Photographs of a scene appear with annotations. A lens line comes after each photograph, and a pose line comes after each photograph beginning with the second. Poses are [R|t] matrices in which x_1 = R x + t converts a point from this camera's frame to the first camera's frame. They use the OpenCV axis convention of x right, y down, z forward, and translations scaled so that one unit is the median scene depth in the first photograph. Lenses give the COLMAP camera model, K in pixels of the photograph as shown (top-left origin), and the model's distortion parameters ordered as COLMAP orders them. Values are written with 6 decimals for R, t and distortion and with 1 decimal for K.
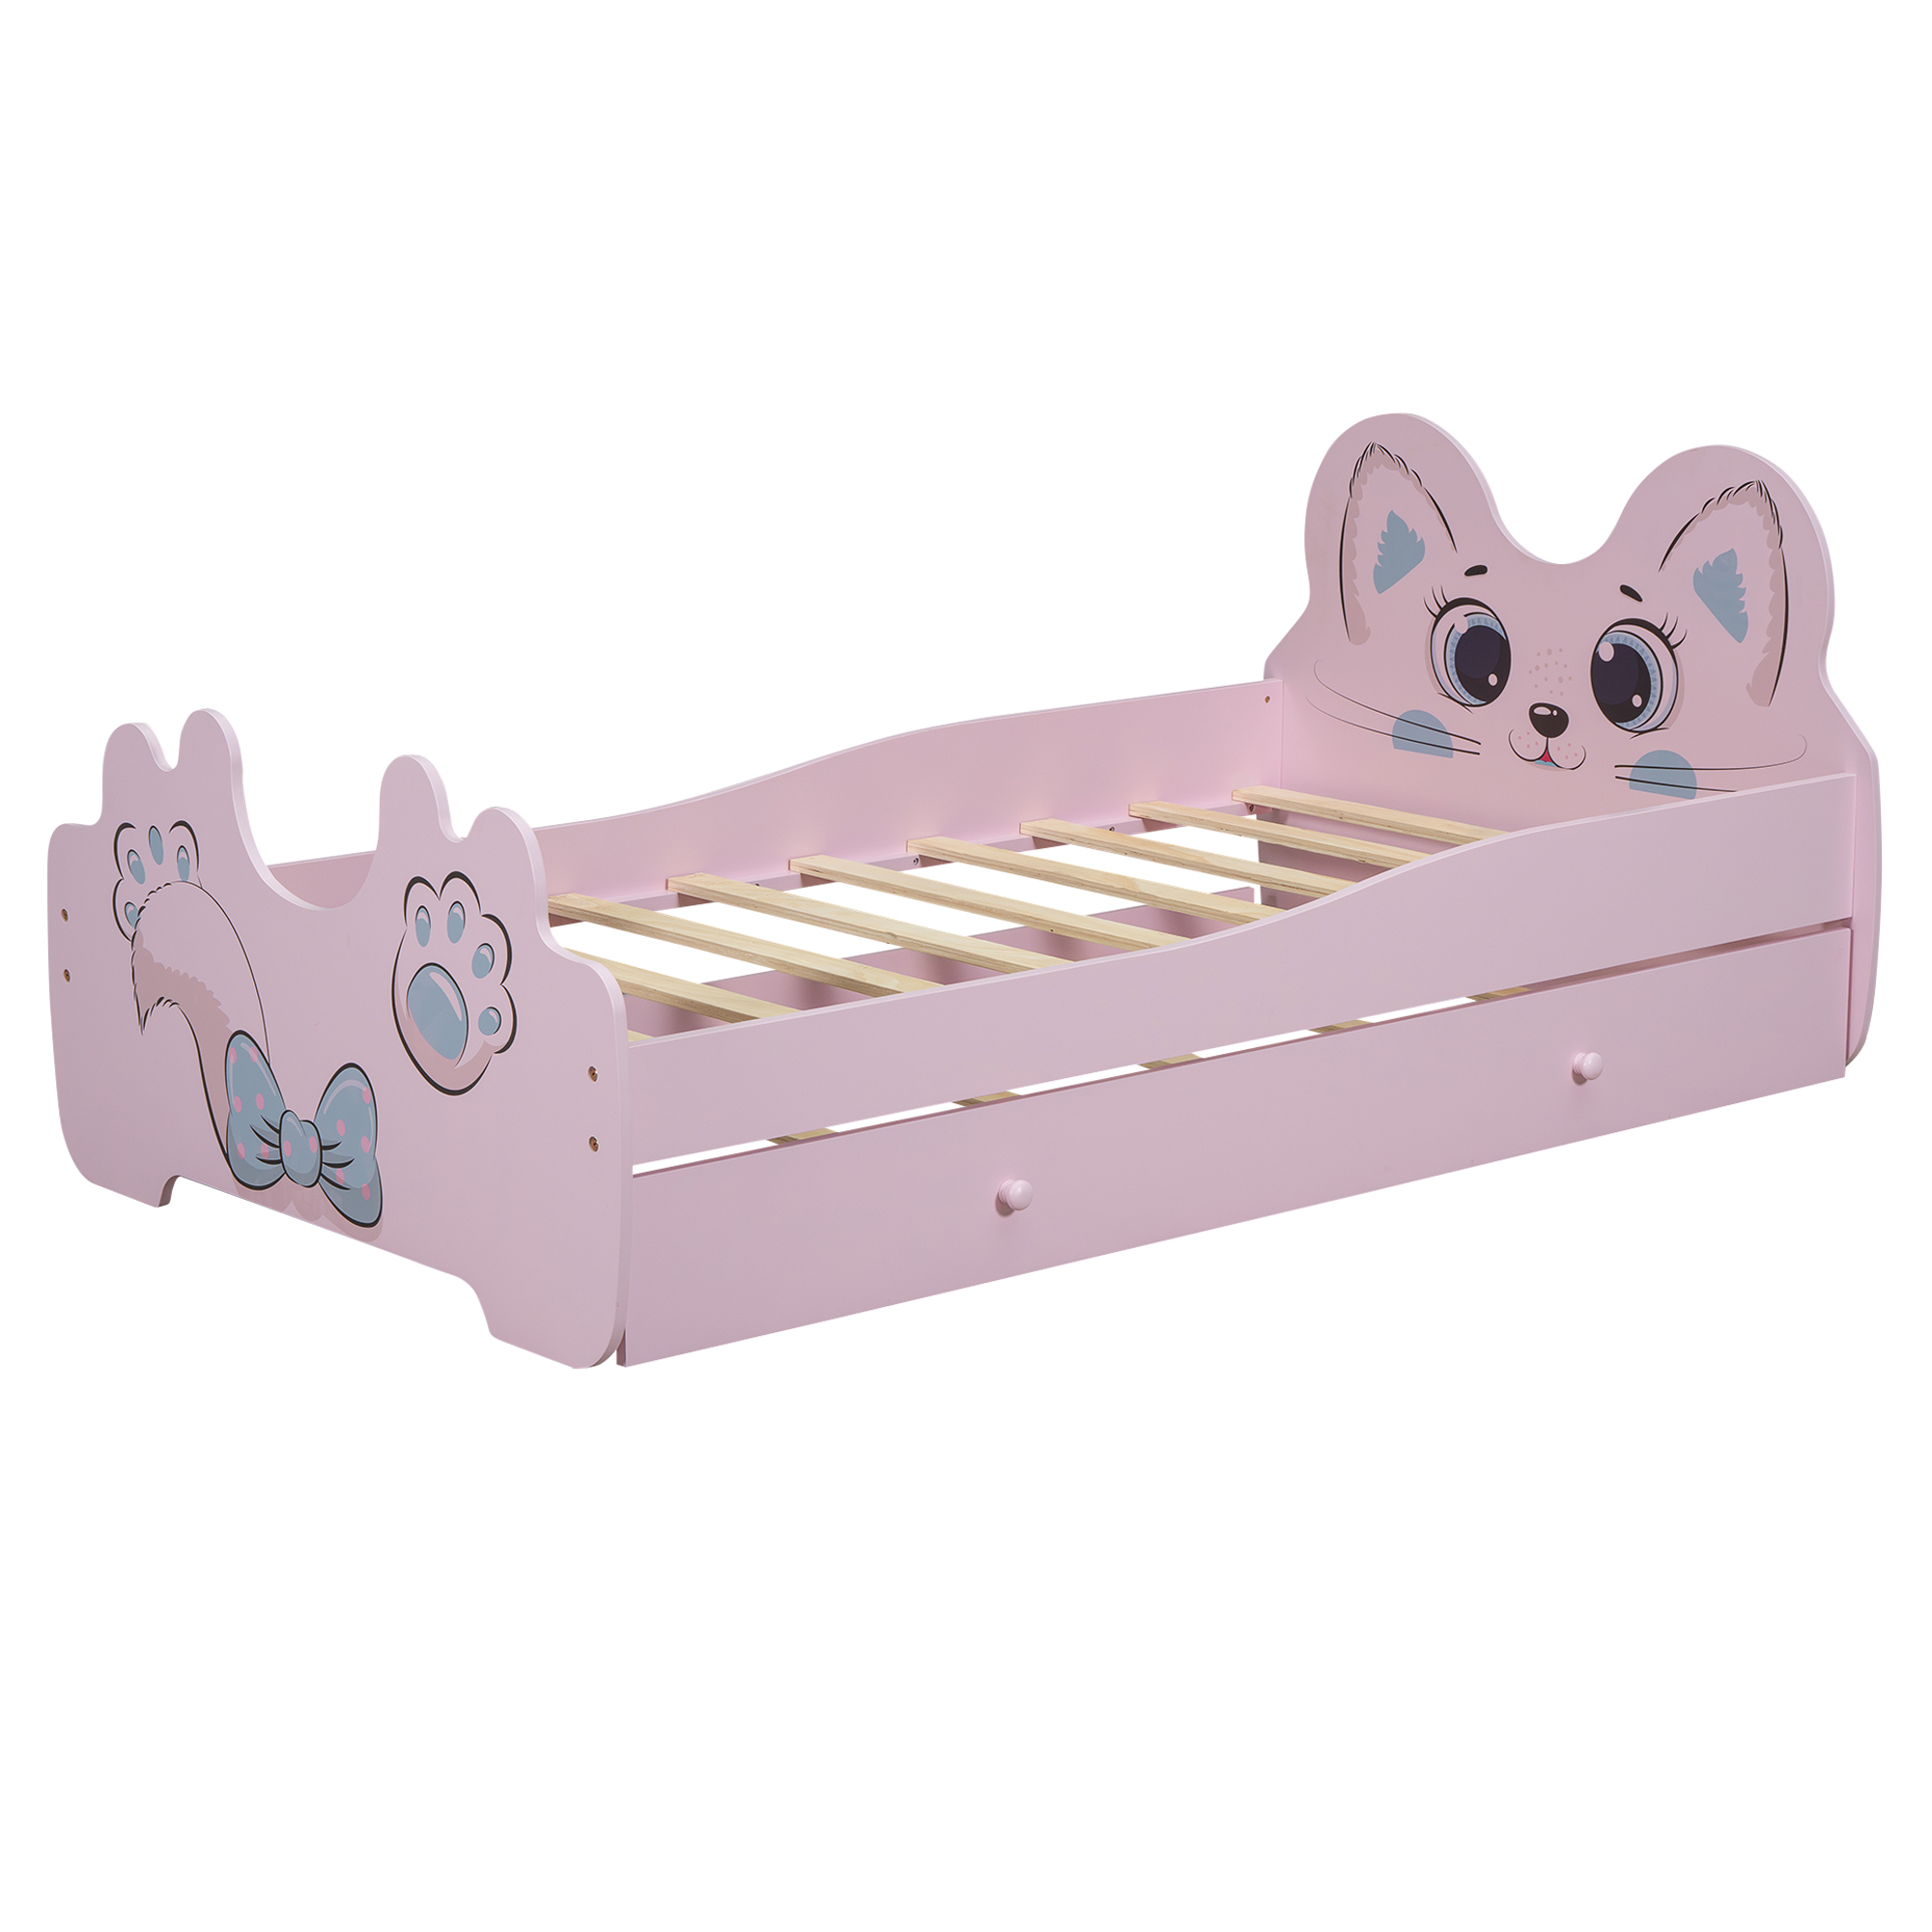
lens RADIAL K [[4875.7, 0, 1024.1], [0, 4875.7, 936.6], [0, 0, 1]] dist [-0.072250, 0.000000]
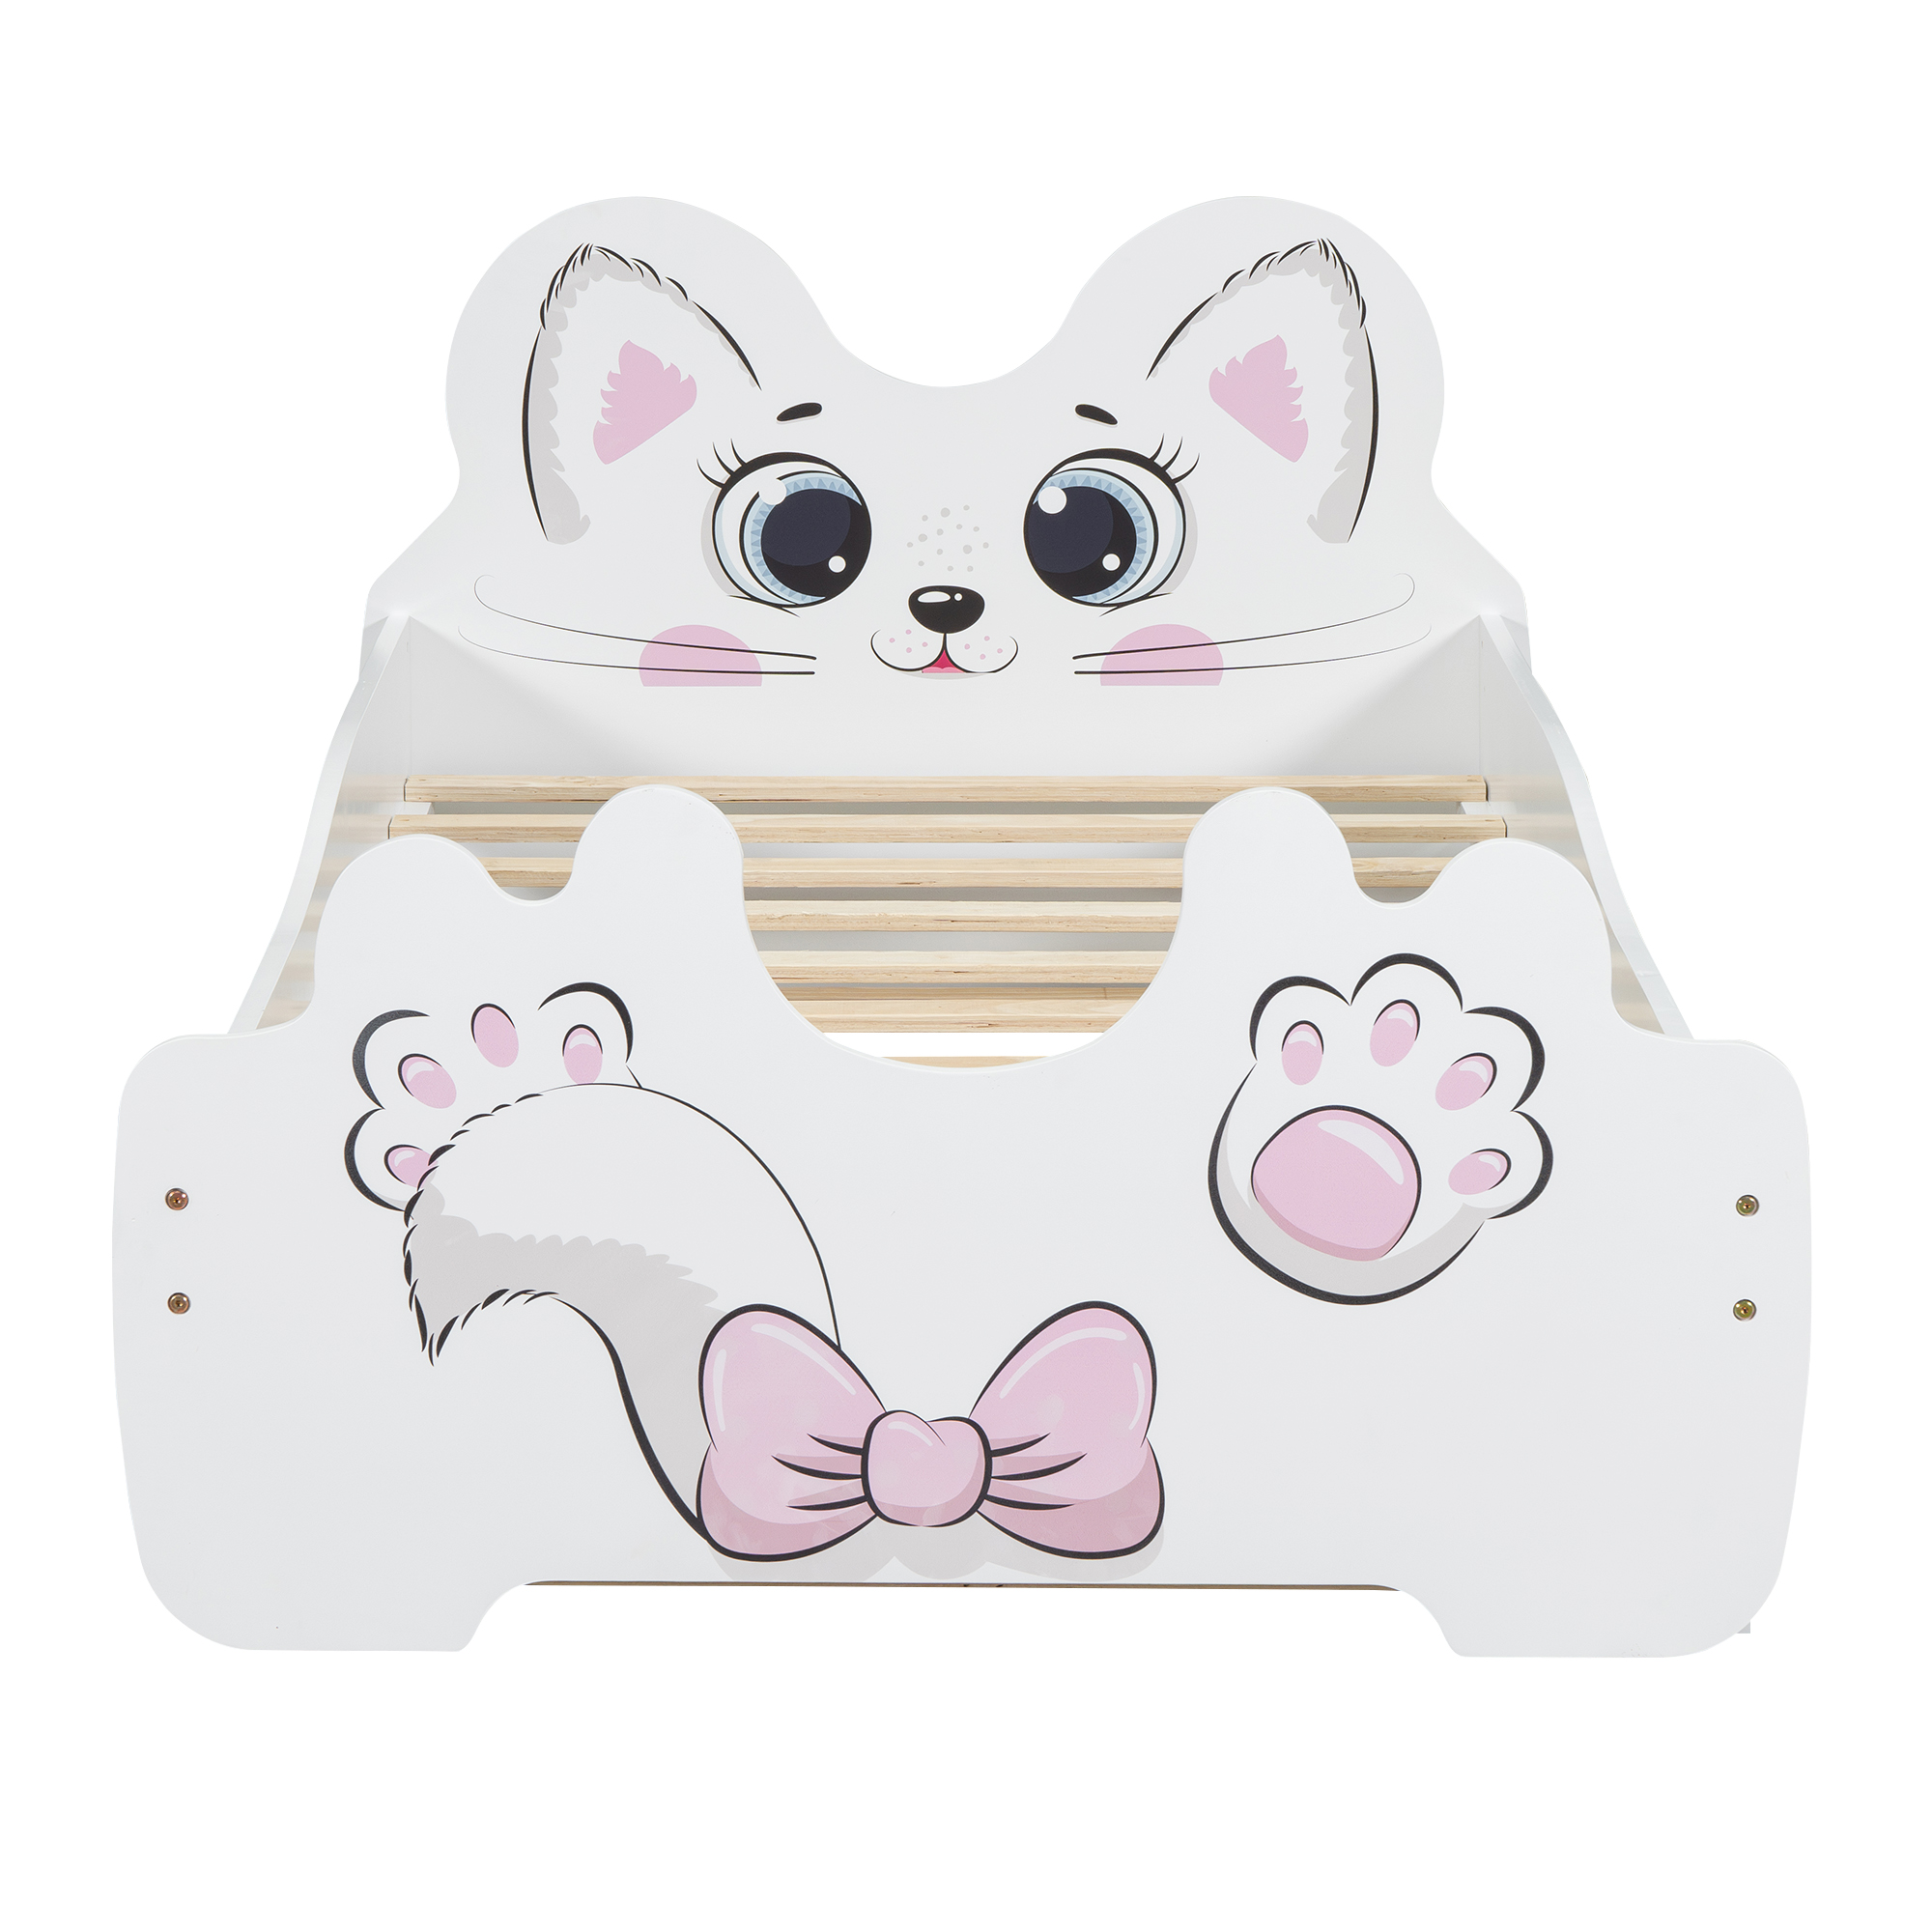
lens RADIAL K [[6821.8, 0, 983.1], [0, 6821.8, 959.9], [0, 0, 1]] dist [-0.044013, 0.000000]
pose [[0.654151, -0.157087, 0.739871, -0.657007], [0.150705, 0.985651, 0.076026, -0.071668], [-0.741198, 0.061770, 0.668439, 0.351522]]
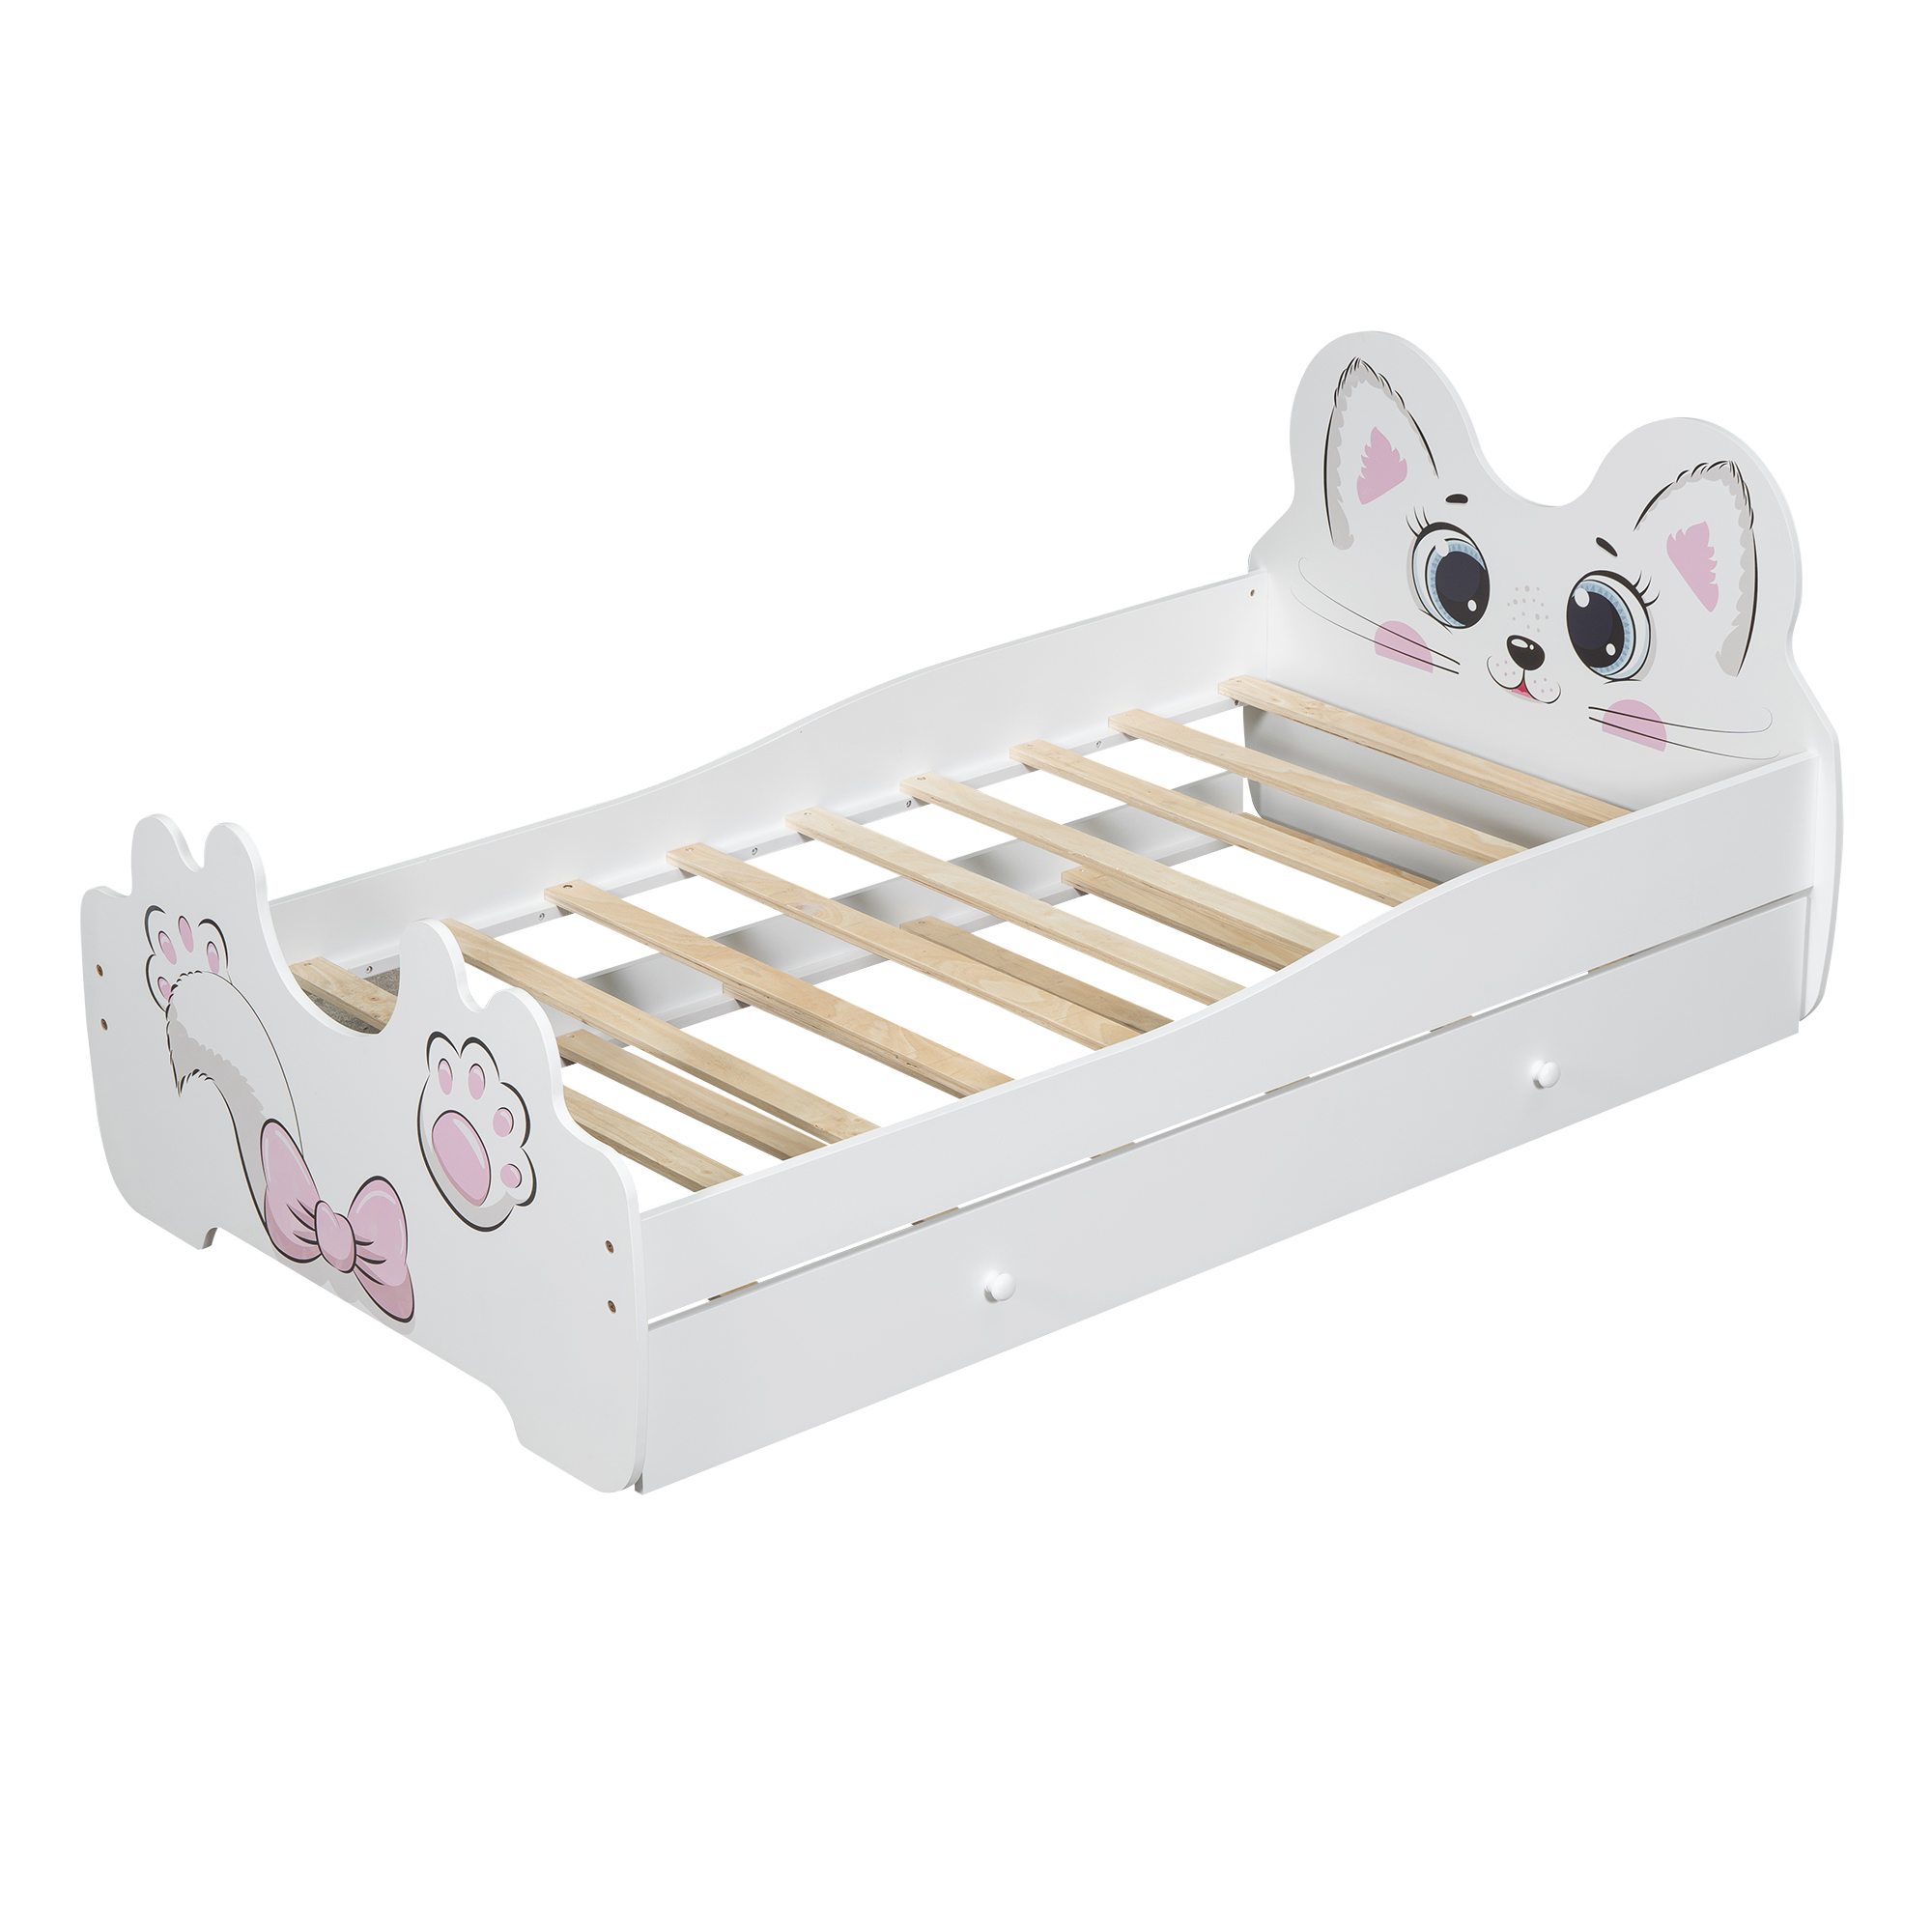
lens RADIAL K [[5235.3, 0, 941.4], [0, 5235.3, 1243.8], [0, 0, 1]] dist [-0.096715, 0.000000]
pose [[0.999788, -0.005367, -0.019899, 0.006601], [0.009926, 0.971543, 0.236655, -0.192432], [0.018063, -0.236803, 0.971390, -0.099381]]
